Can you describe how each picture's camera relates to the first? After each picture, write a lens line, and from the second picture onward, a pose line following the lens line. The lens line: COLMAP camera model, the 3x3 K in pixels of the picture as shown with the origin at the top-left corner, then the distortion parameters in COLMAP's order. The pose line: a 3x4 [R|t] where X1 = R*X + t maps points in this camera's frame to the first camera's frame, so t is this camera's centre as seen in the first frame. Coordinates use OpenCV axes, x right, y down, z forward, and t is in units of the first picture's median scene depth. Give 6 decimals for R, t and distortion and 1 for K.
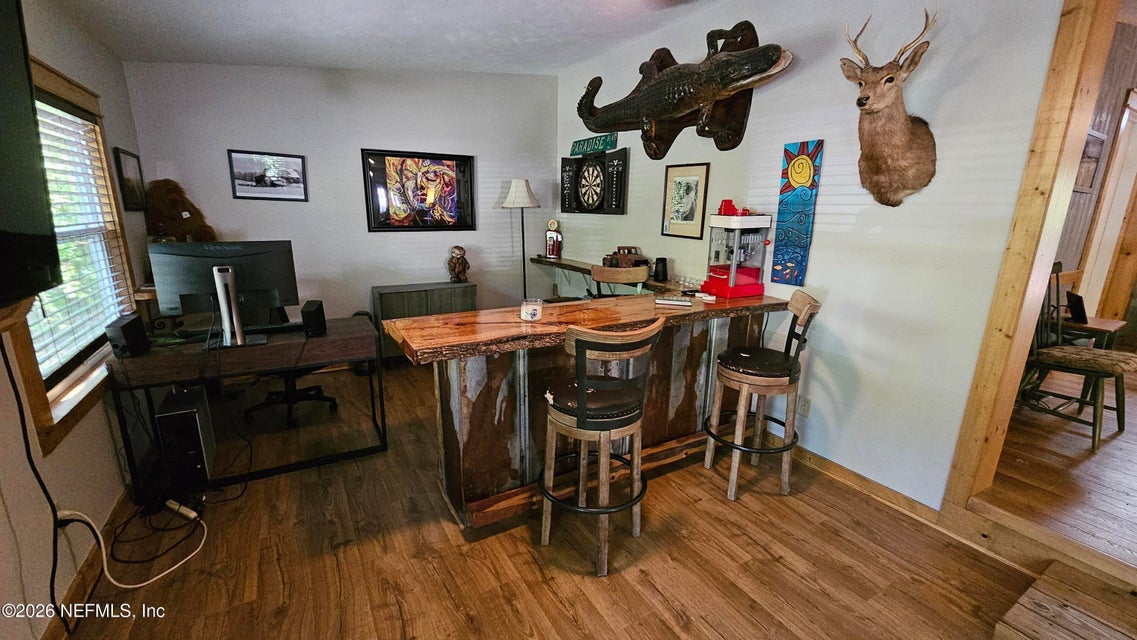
lens RADIAL K [[466.3, 0, 566.2], [0, 466.3, 322.5], [0, 0, 1]] dist [0.003169, 0.000301]
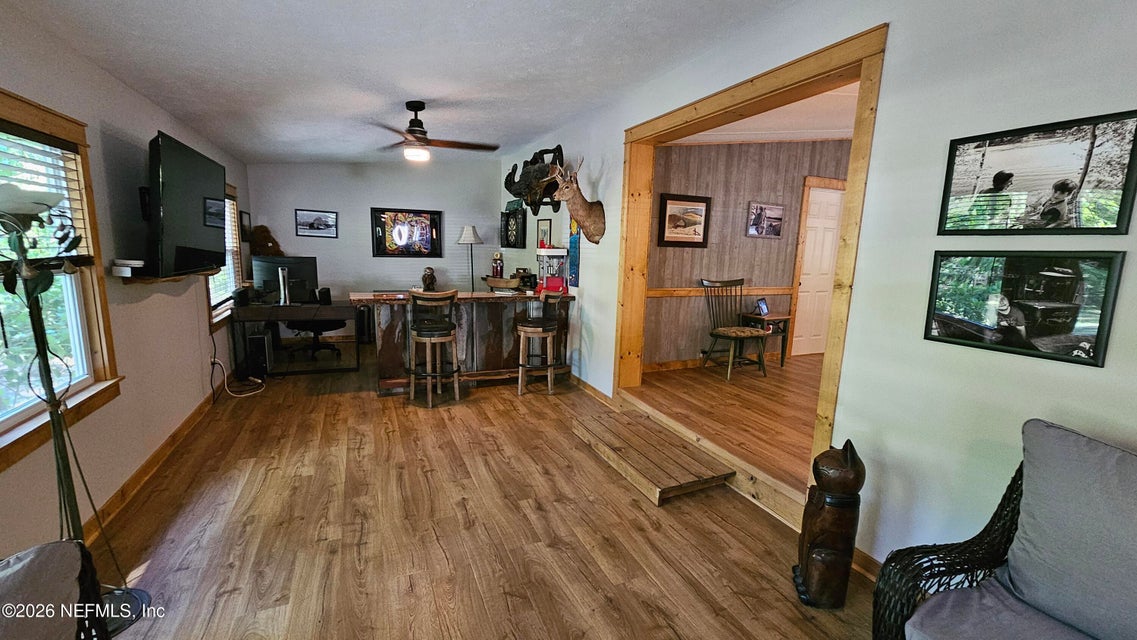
lens RADIAL K [[466.3, 0, 563.6], [0, 466.3, 321.9], [0, 0, 1]] dist [0.003169, 0.000301]
pose [[0.992614, 0.032439, -0.116895, 0.659409], [-0.041803, 0.996032, -0.078566, 0.200238], [0.113882, 0.082873, 0.990032, -0.786589]]
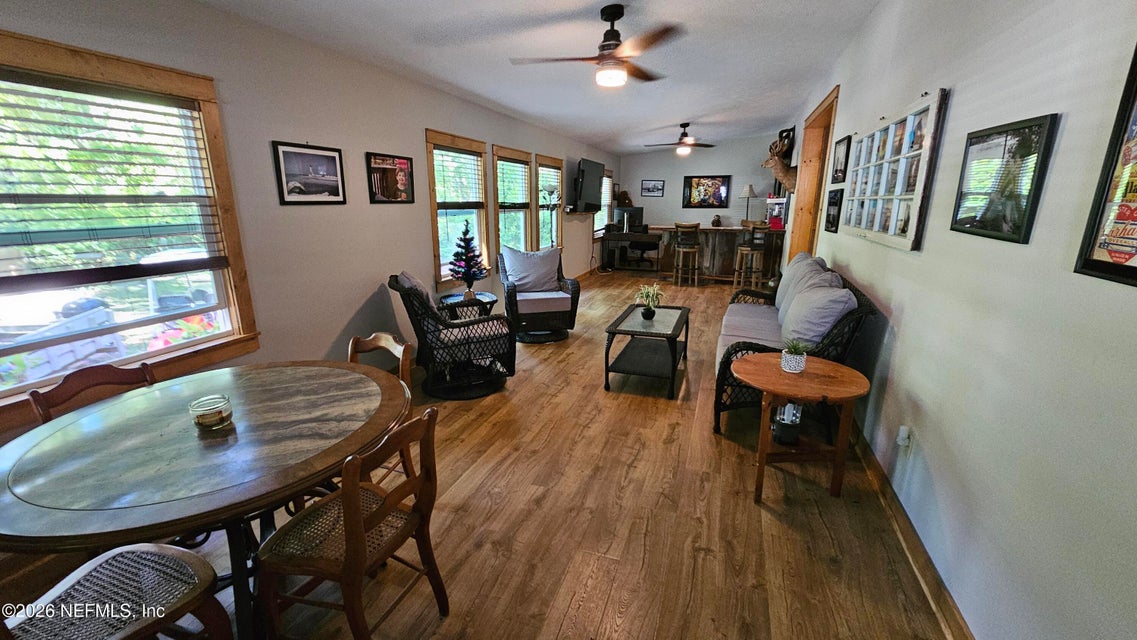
lens RADIAL K [[466.3, 0, 564.6], [0, 466.3, 317.7], [0, 0, 1]] dist [0.003169, 0.000301]
pose [[0.648052, 0.173544, -0.741560, 1.746317], [-0.173099, 0.981772, 0.078488, 0.461832], [0.741664, 0.077499, 0.666280, -1.710440]]
